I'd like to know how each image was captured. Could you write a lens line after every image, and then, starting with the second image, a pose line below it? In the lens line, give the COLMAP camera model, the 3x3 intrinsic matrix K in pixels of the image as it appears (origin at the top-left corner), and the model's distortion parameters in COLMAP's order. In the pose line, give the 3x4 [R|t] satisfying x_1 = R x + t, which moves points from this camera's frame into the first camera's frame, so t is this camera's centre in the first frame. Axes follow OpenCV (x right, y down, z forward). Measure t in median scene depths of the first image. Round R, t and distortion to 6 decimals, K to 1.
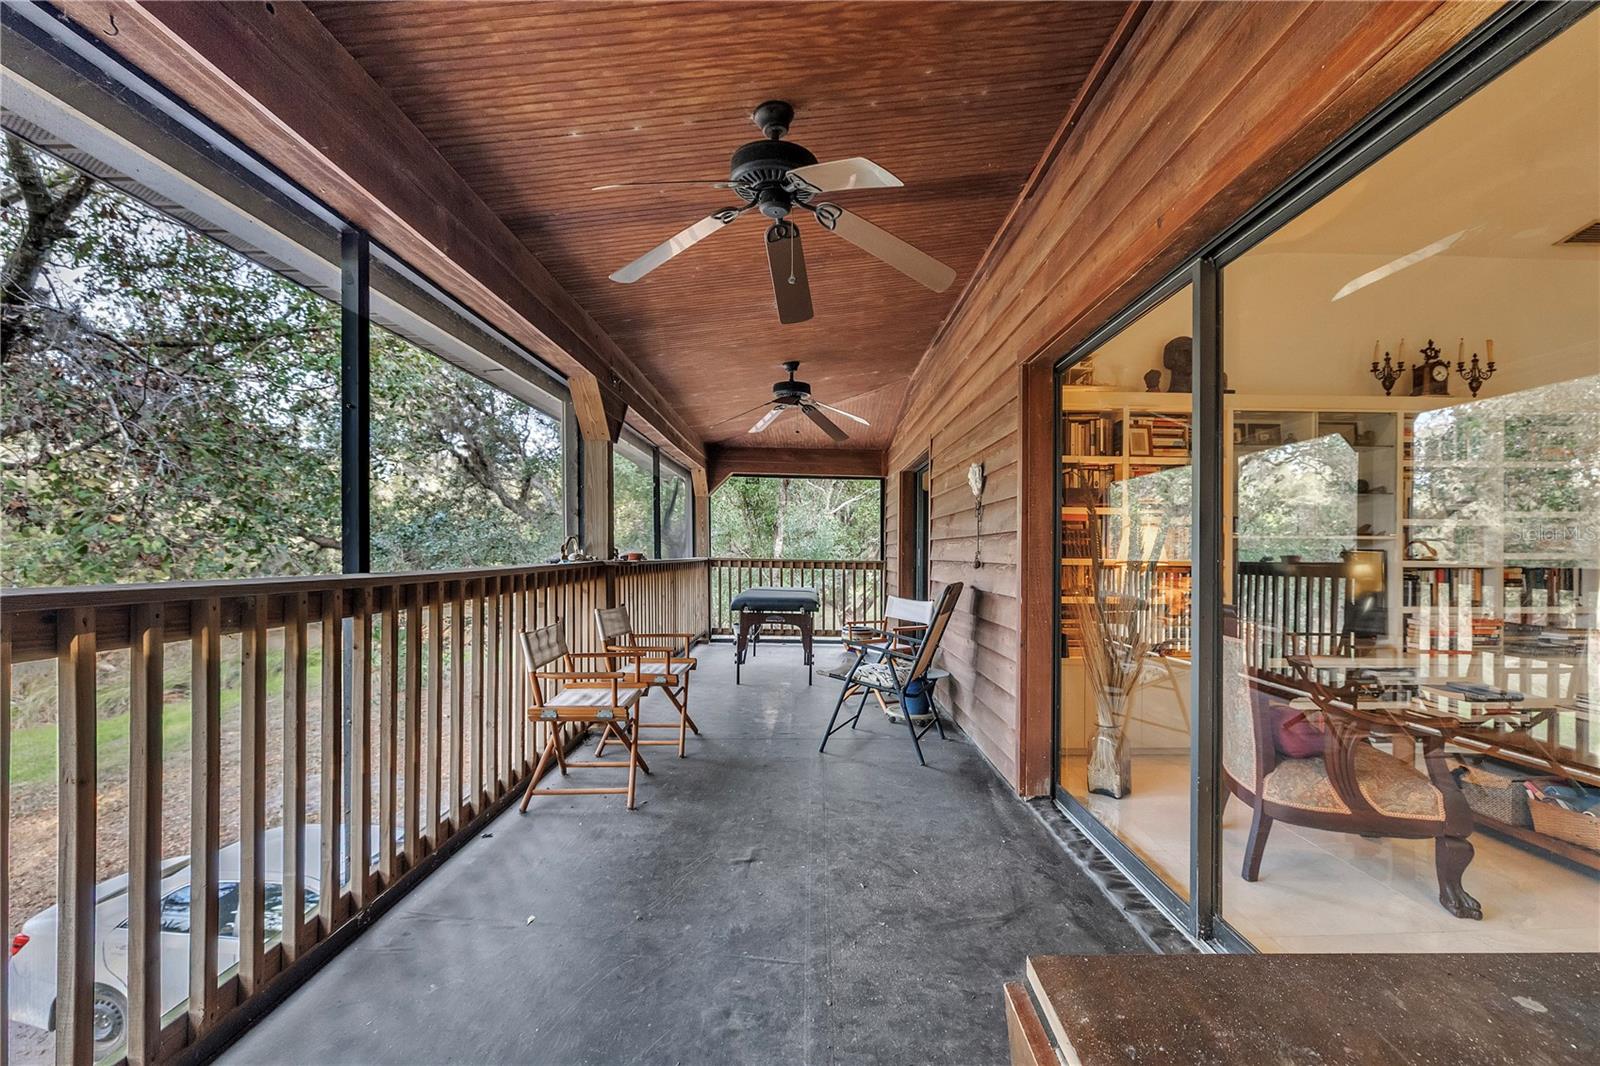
lens RADIAL K [[732.9, 0, 800.8], [0, 732.9, 549.0], [0, 0, 1]] dist [-0.001180, -0.000020]
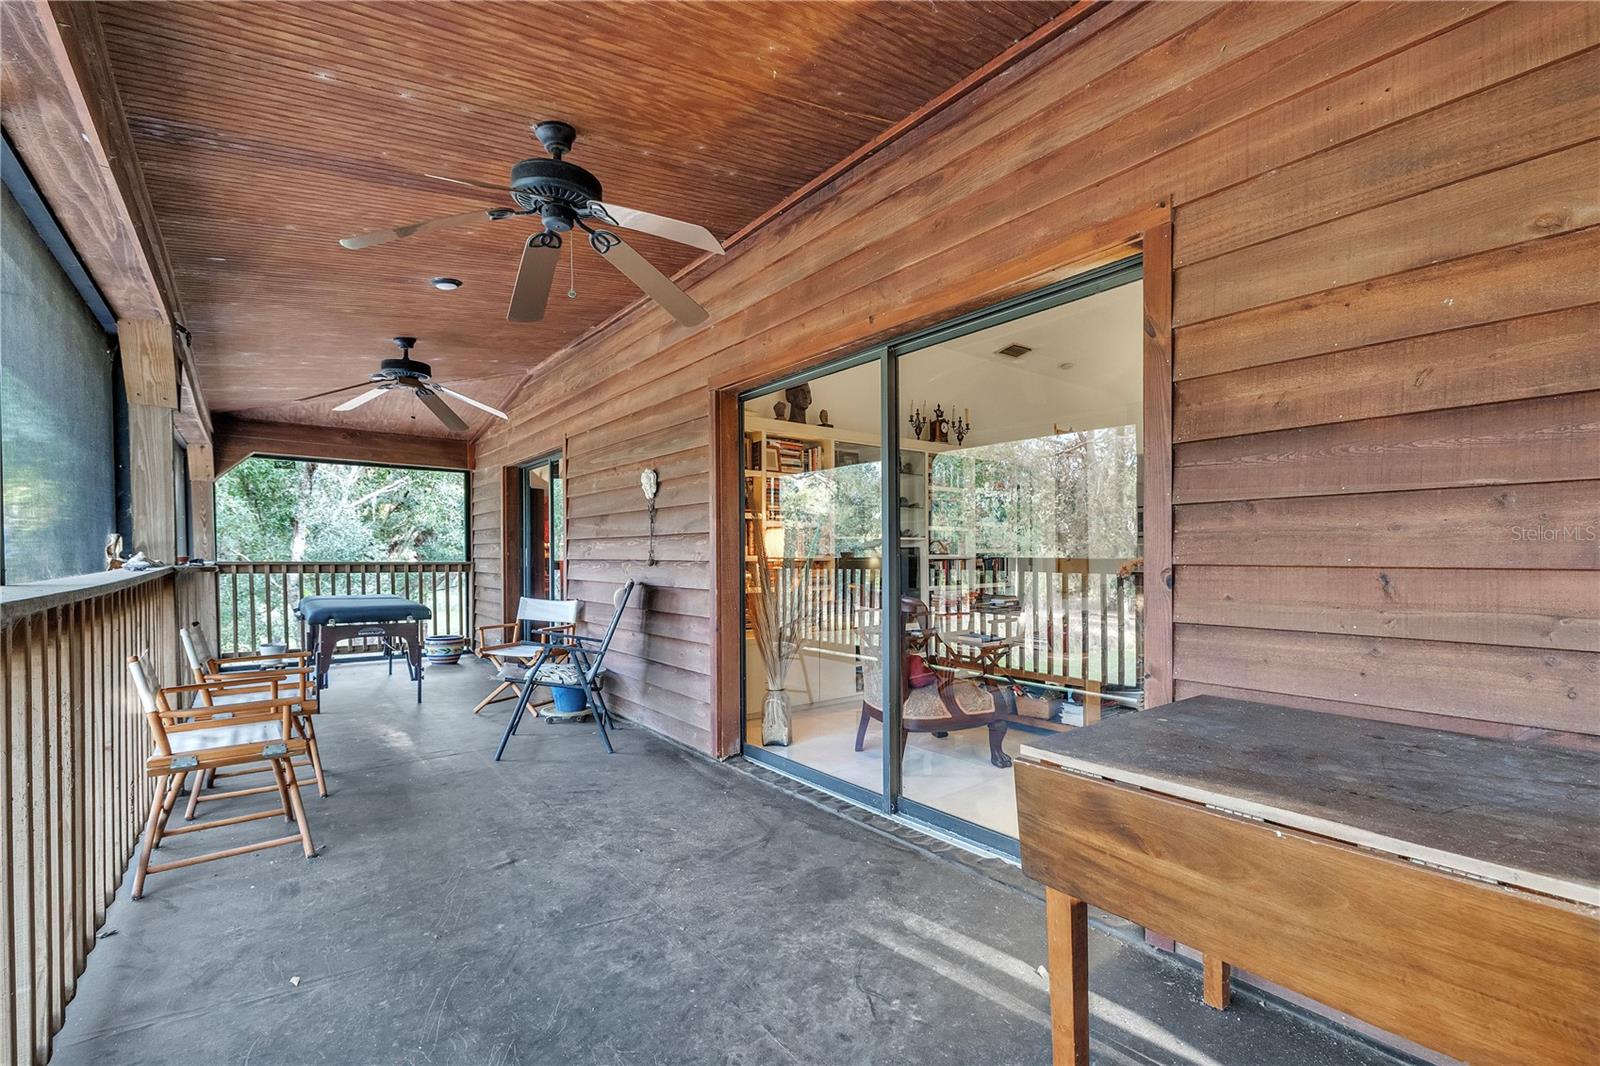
lens RADIAL K [[822.9, 0, 801.0], [0, 822.9, 547.4], [0, 0, 1]] dist [-0.000219, 0.000215]
pose [[0.772347, -0.004594, 0.635184, -0.412638], [0.005043, 0.999987, 0.001100, -0.001395], [-0.635181, 0.002354, 0.772360, -0.100157]]
